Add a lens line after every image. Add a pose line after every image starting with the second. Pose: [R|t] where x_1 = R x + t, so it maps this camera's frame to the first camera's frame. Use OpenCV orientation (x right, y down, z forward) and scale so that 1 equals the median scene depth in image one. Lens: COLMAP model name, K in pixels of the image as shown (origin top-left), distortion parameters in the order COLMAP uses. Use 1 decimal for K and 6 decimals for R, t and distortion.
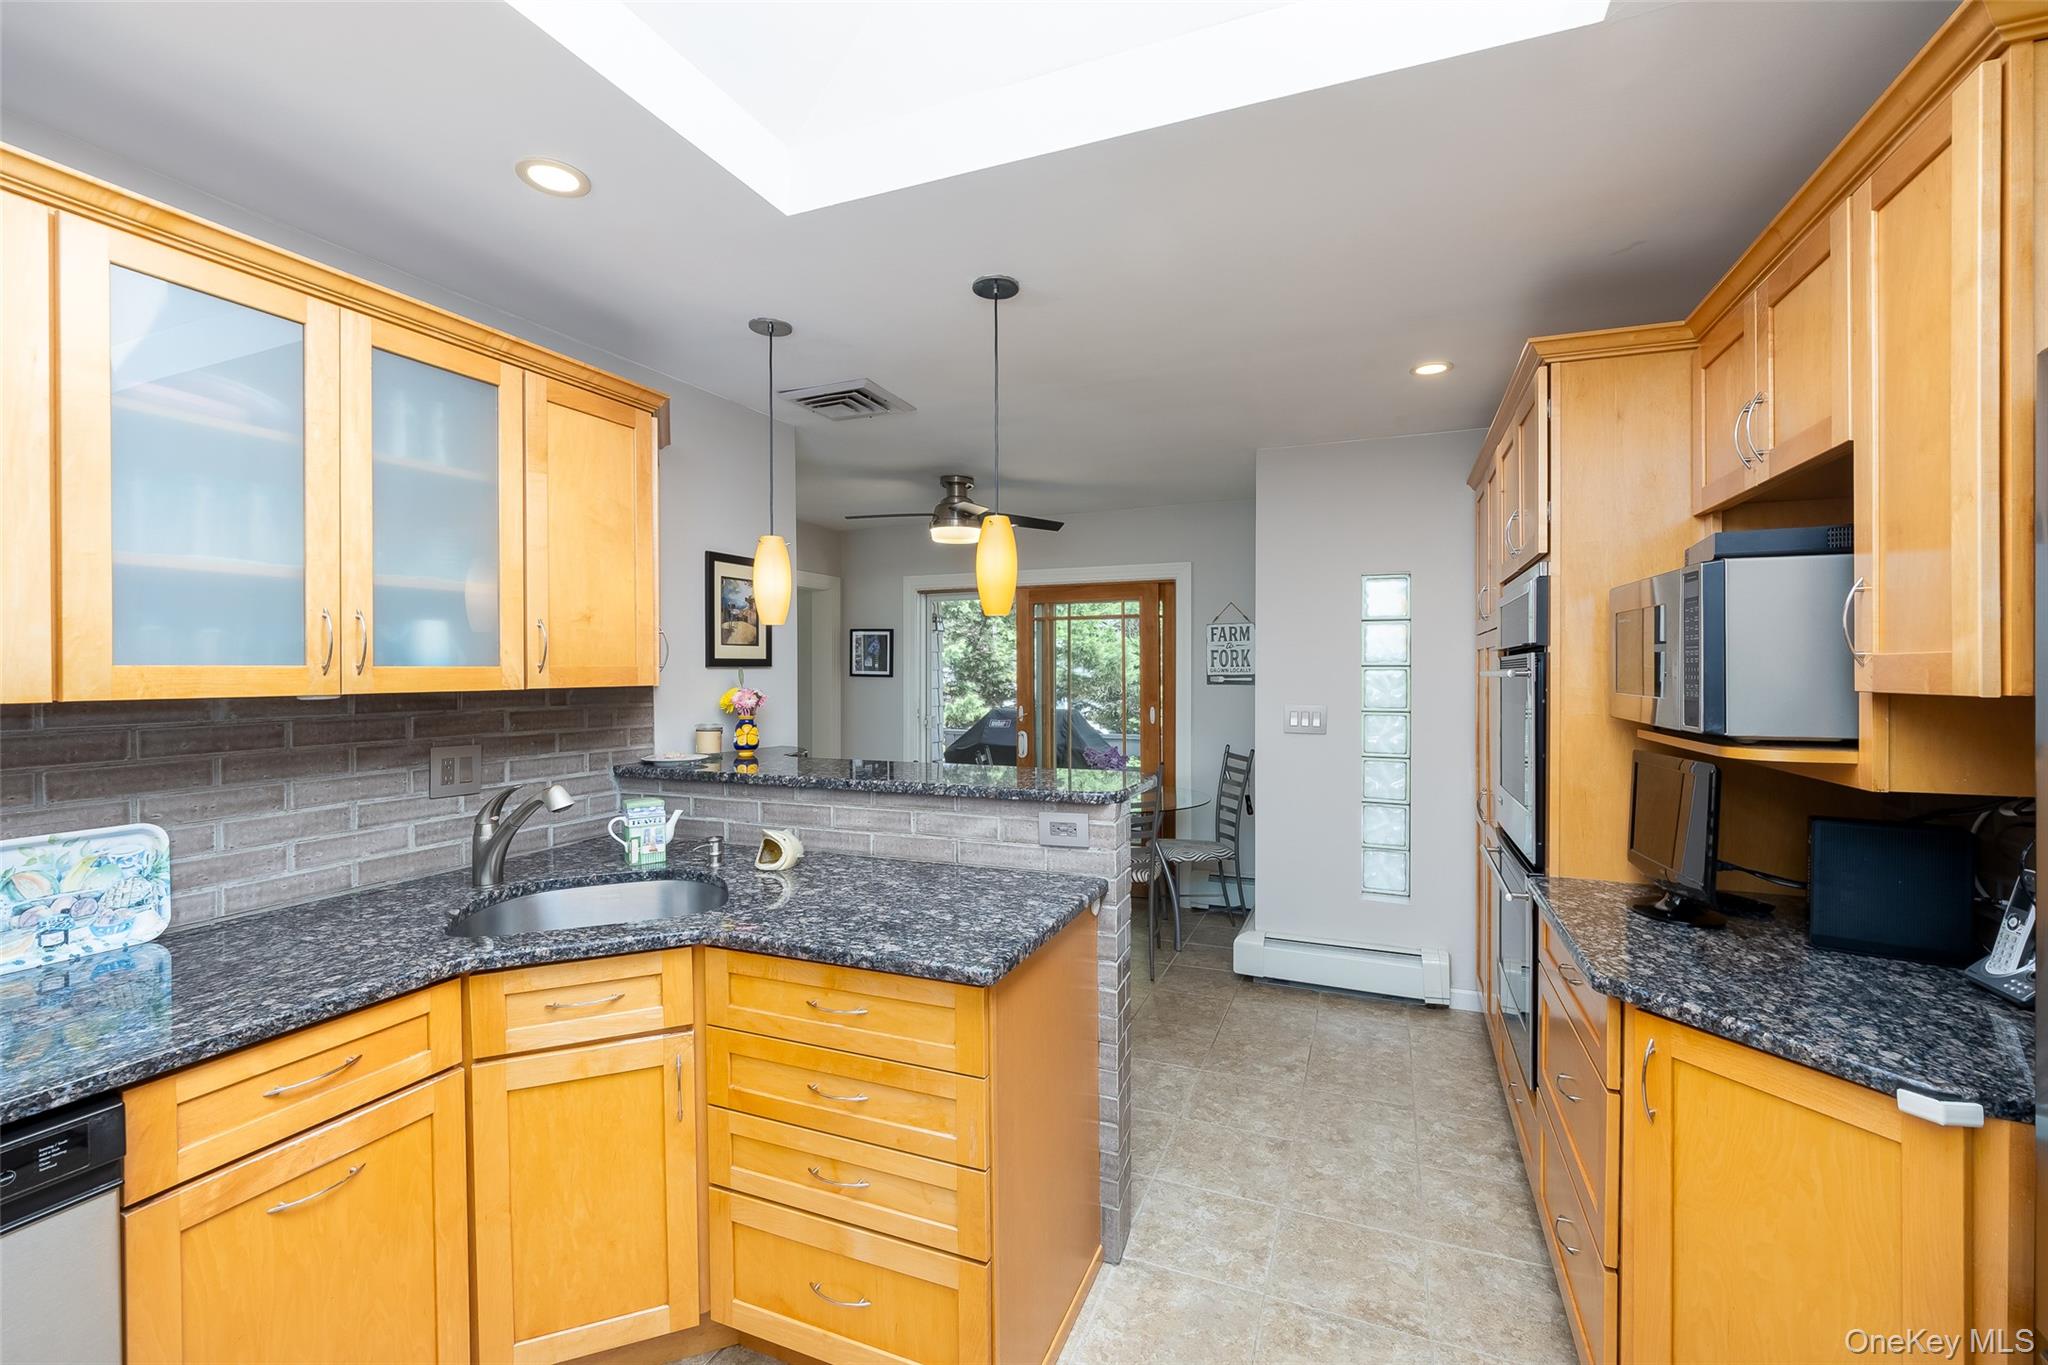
lens RADIAL K [[892.4, 0, 1016.2], [0, 892.4, 675.9], [0, 0, 1]] dist [-0.012184, 0.000042]
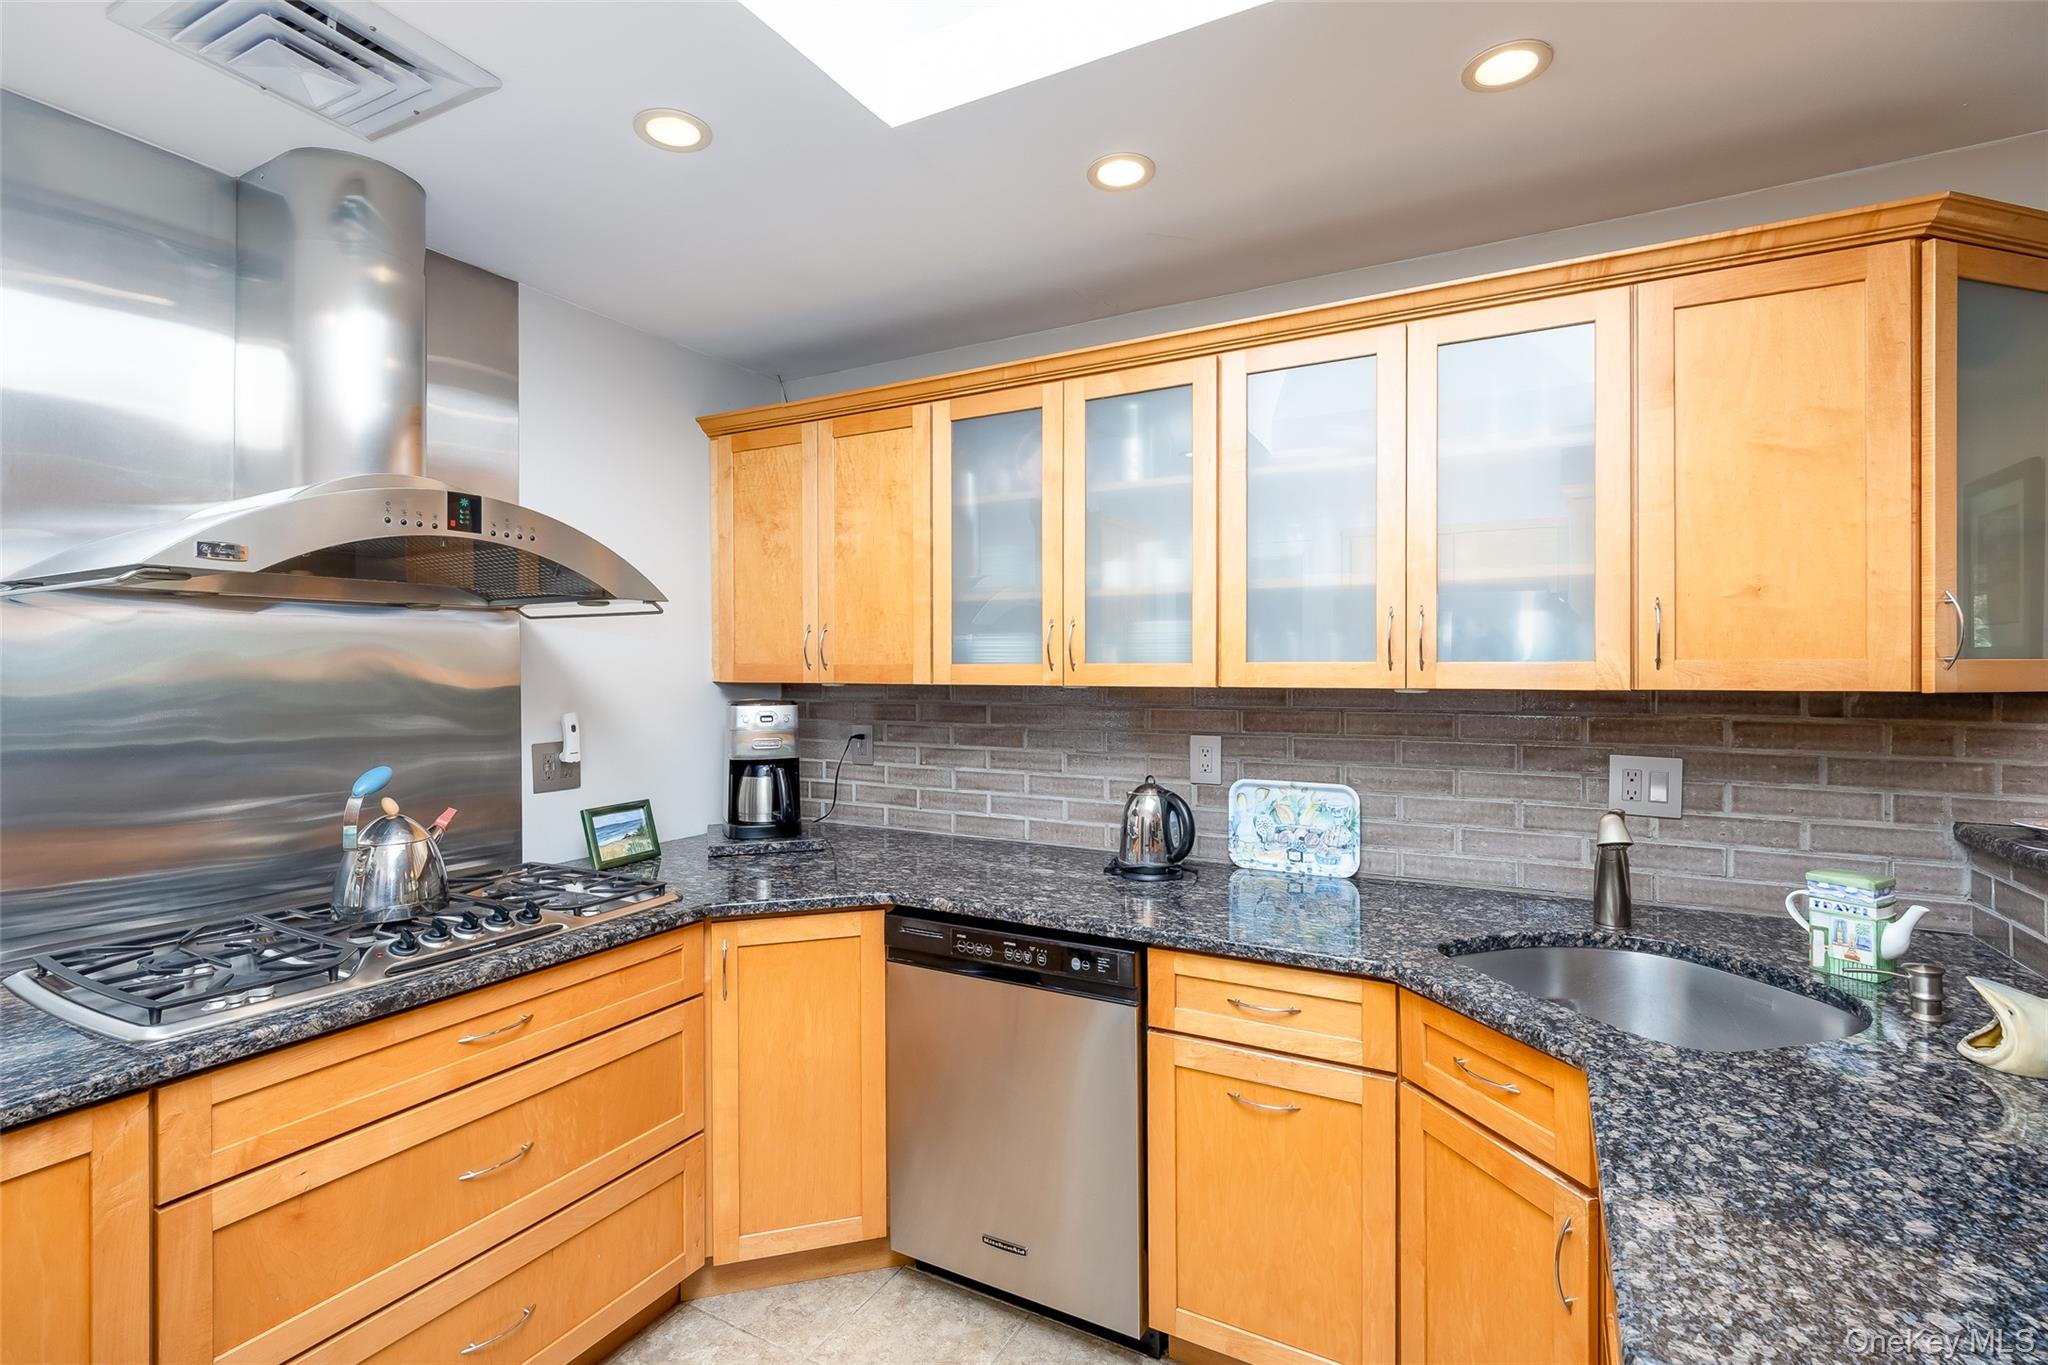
lens RADIAL K [[933.0, 0, 1019.2], [0, 933.0, 677.0], [0, 0, 1]] dist [-0.000127, -0.000093]
pose [[-0.116626, 0.012214, -0.993101, 0.386520], [-0.007005, 0.999889, 0.013120, -0.004221], [0.993151, 0.008487, -0.116528, 0.644967]]
